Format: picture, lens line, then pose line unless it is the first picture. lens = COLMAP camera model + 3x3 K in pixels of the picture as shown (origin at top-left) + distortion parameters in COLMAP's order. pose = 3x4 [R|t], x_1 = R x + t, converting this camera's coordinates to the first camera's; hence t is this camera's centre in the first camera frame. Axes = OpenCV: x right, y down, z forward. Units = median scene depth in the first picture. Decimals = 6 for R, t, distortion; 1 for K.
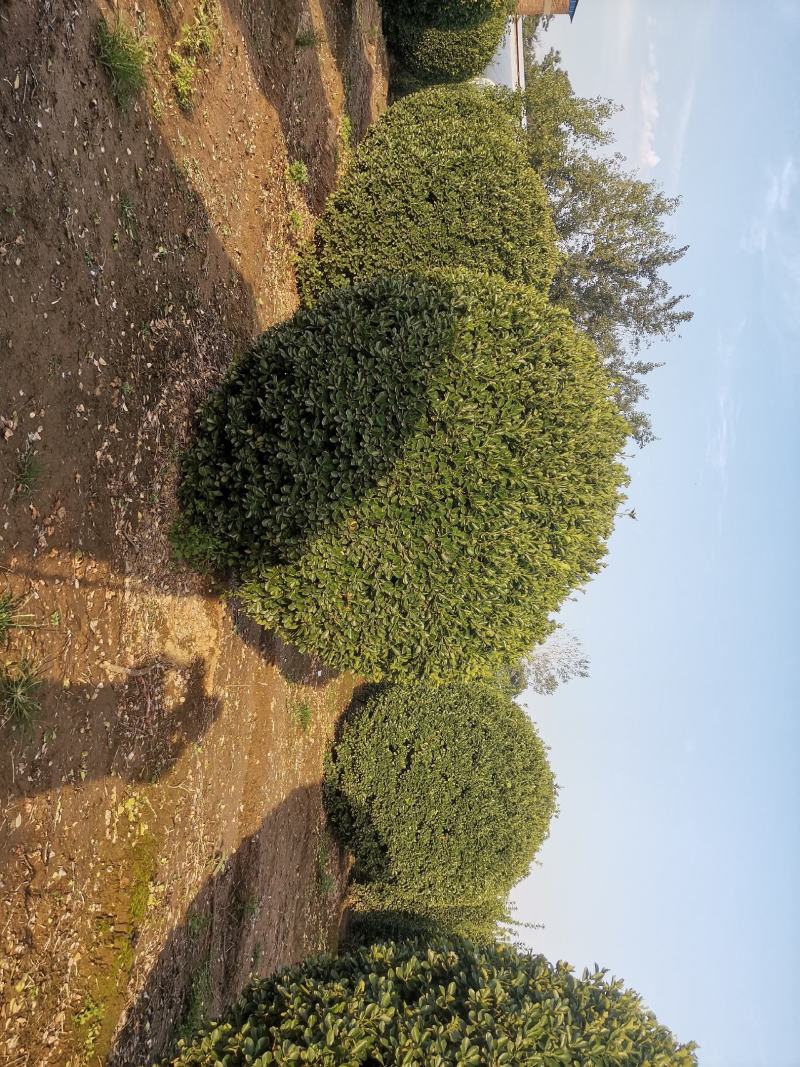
lens RADIAL K [[801.0, 0, 398.0], [0, 801.0, 526.1], [0, 0, 1]] dist [0.093162, -0.126111]
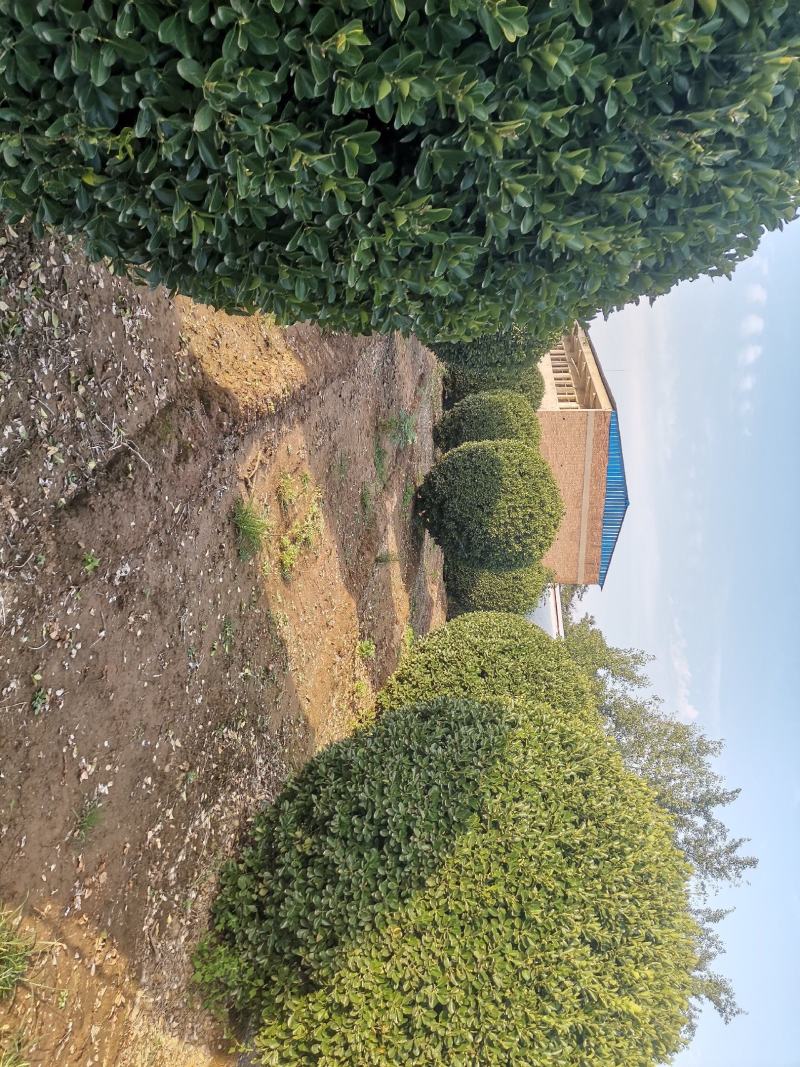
lens RADIAL K [[801.0, 0, 398.0], [0, 801.0, 526.1], [0, 0, 1]] dist [0.093162, -0.126111]
pose [[0.996383, 0.042831, -0.073394, -0.005425], [-0.078322, 0.797942, -0.597623, 0.172520], [0.032967, 0.601210, 0.798411, -0.022587]]
